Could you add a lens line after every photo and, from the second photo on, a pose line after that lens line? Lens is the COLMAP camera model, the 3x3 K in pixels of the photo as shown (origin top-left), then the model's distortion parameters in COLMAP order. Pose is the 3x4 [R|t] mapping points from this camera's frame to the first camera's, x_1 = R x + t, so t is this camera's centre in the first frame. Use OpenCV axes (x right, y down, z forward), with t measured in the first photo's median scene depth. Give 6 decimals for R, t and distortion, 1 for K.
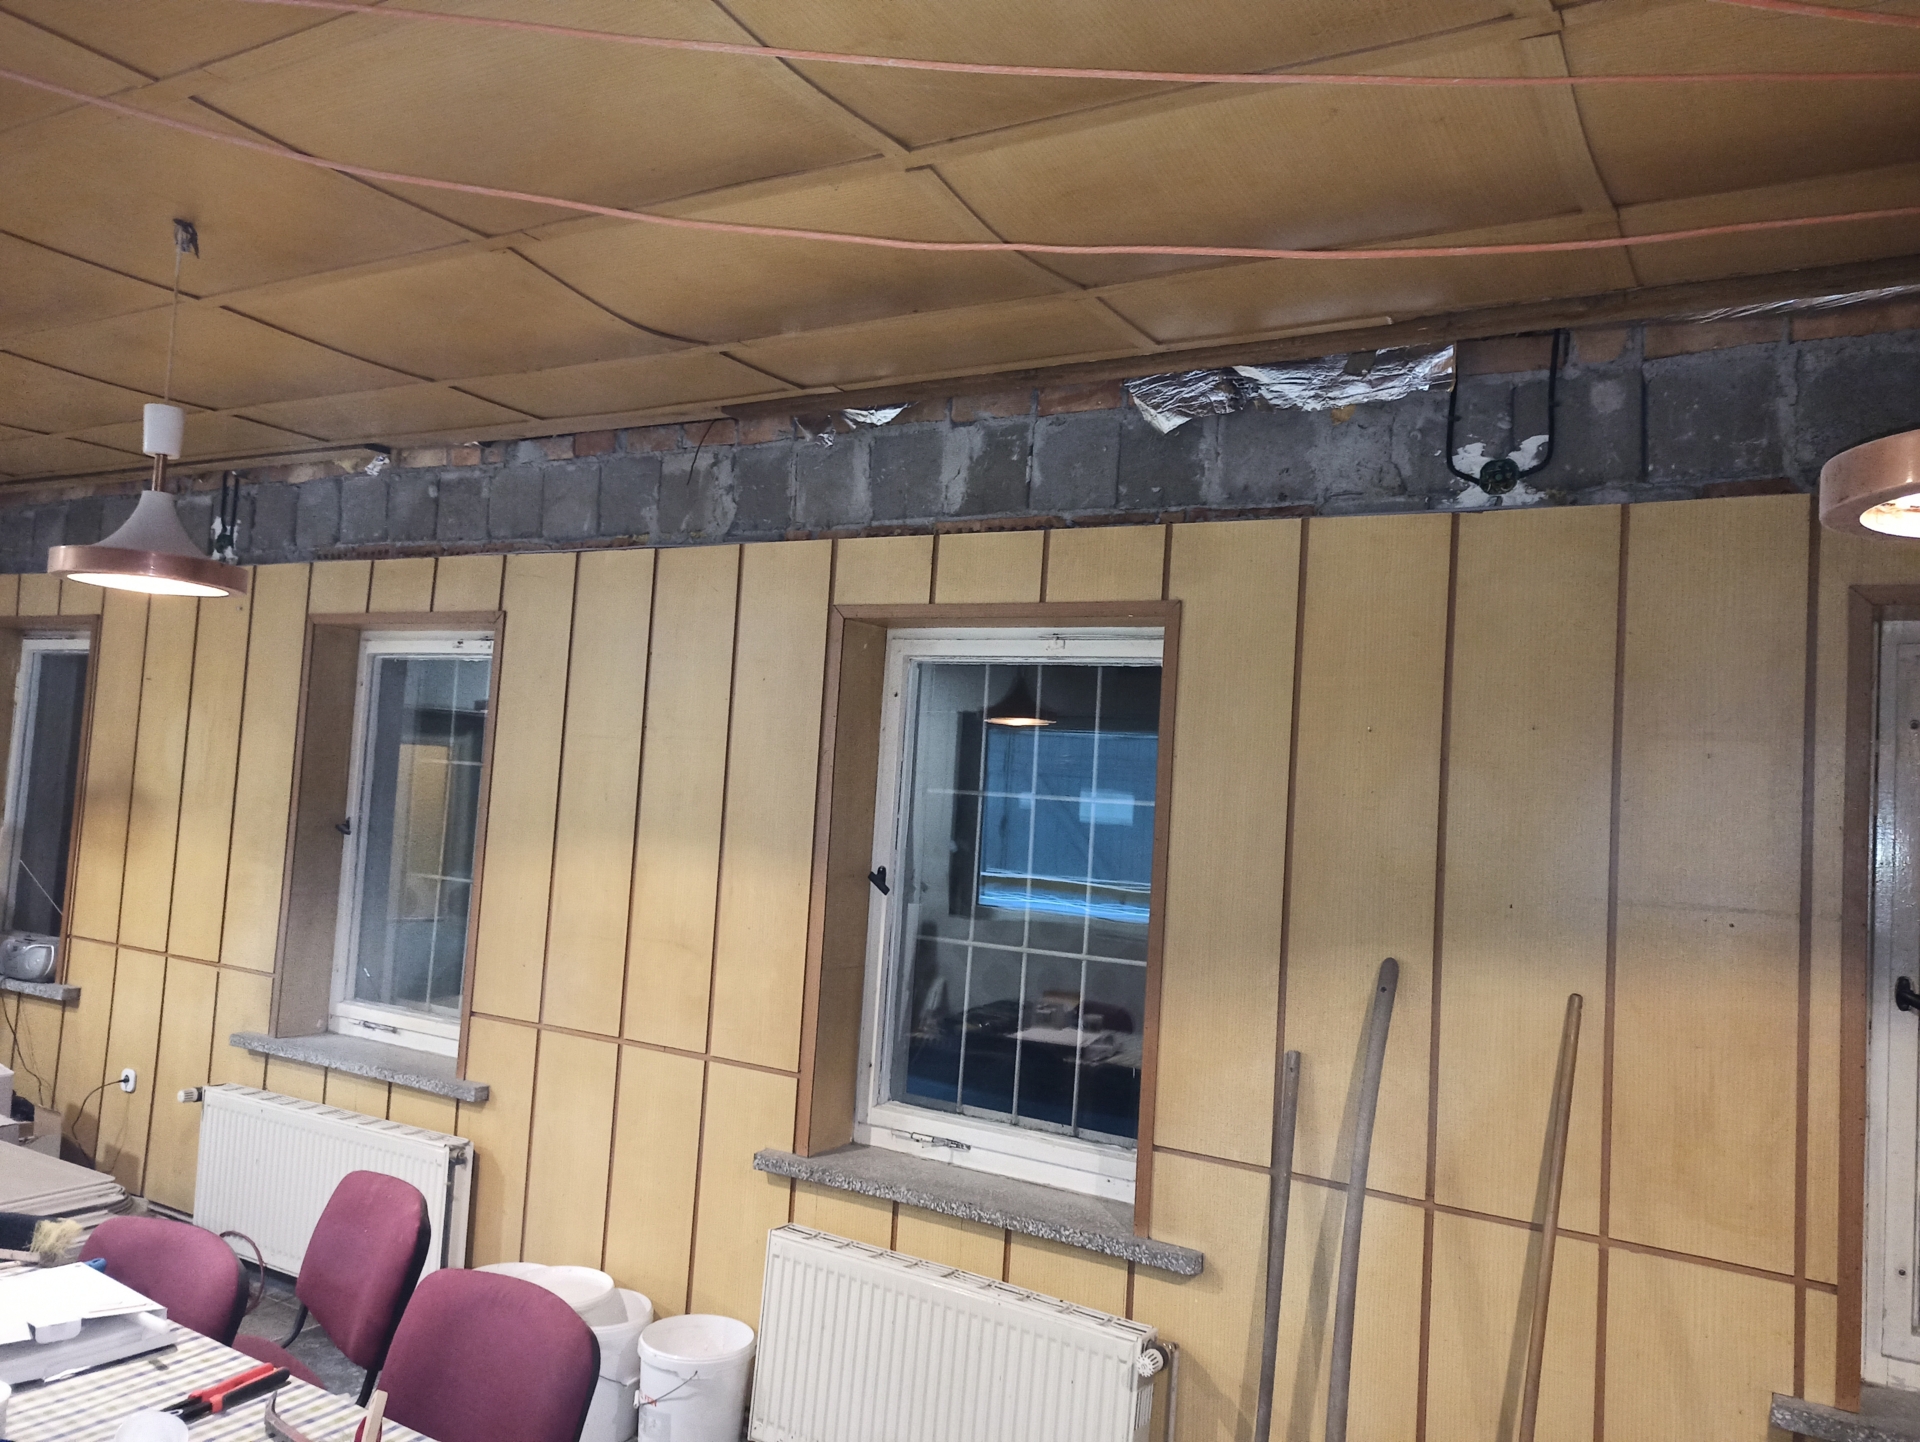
lens RADIAL K [[1408.2, 0, 960.0], [0, 1408.2, 721.0], [0, 0, 1]] dist [0.048174, -0.040934]
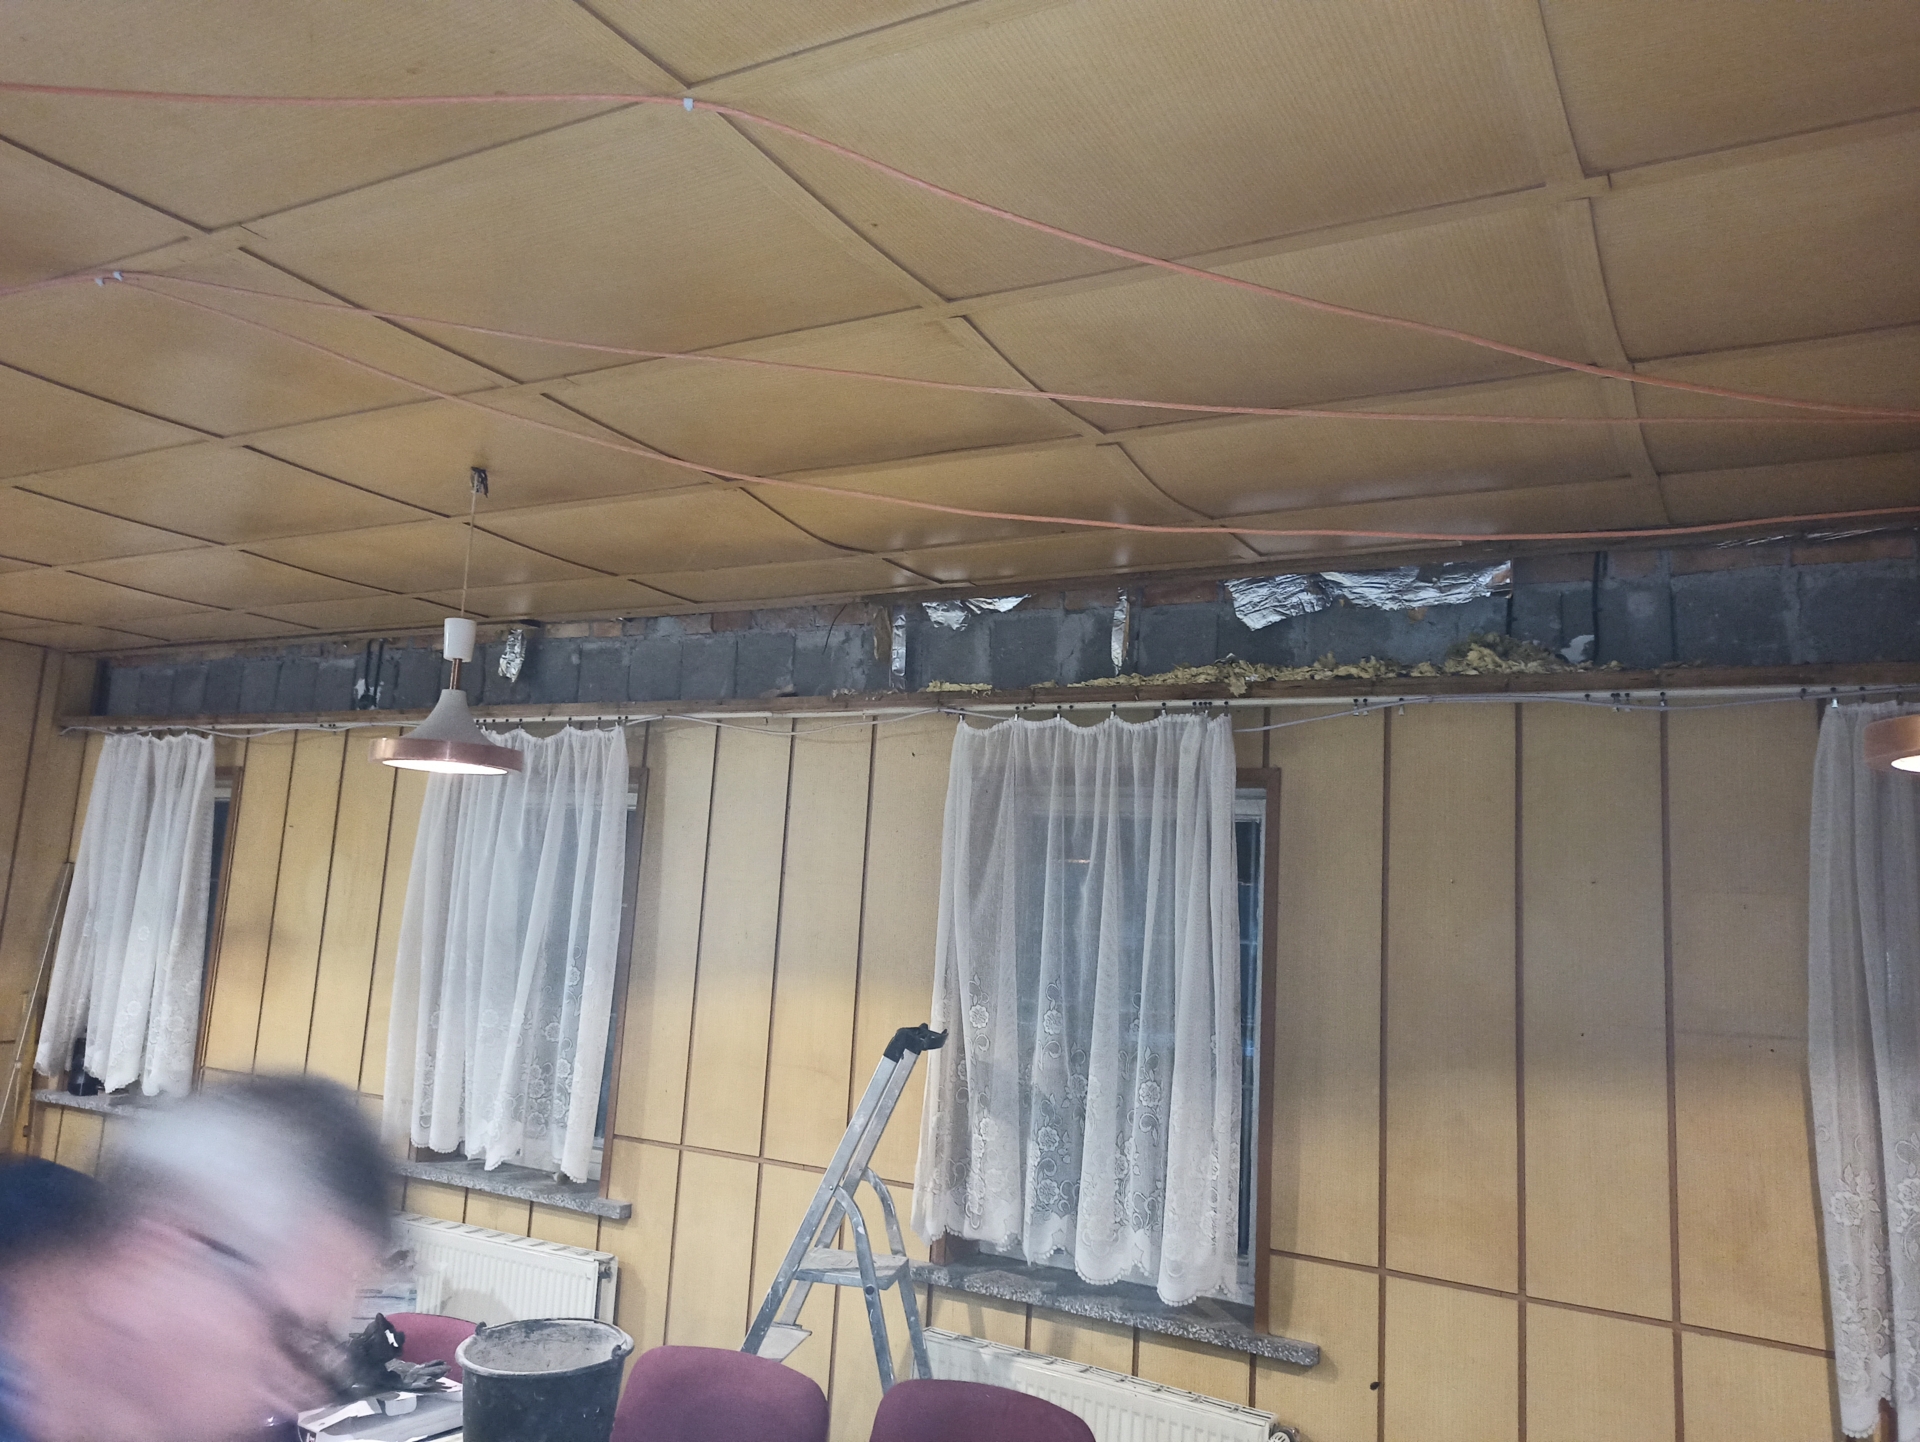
lens RADIAL K [[1408.2, 0, 960.0], [0, 1408.2, 721.0], [0, 0, 1]] dist [0.048174, -0.040934]
pose [[0.999822, -0.001702, 0.018790, -0.130447], [0.003291, 0.996384, -0.084897, -0.026222], [-0.018577, 0.084943, 0.996213, -0.163304]]
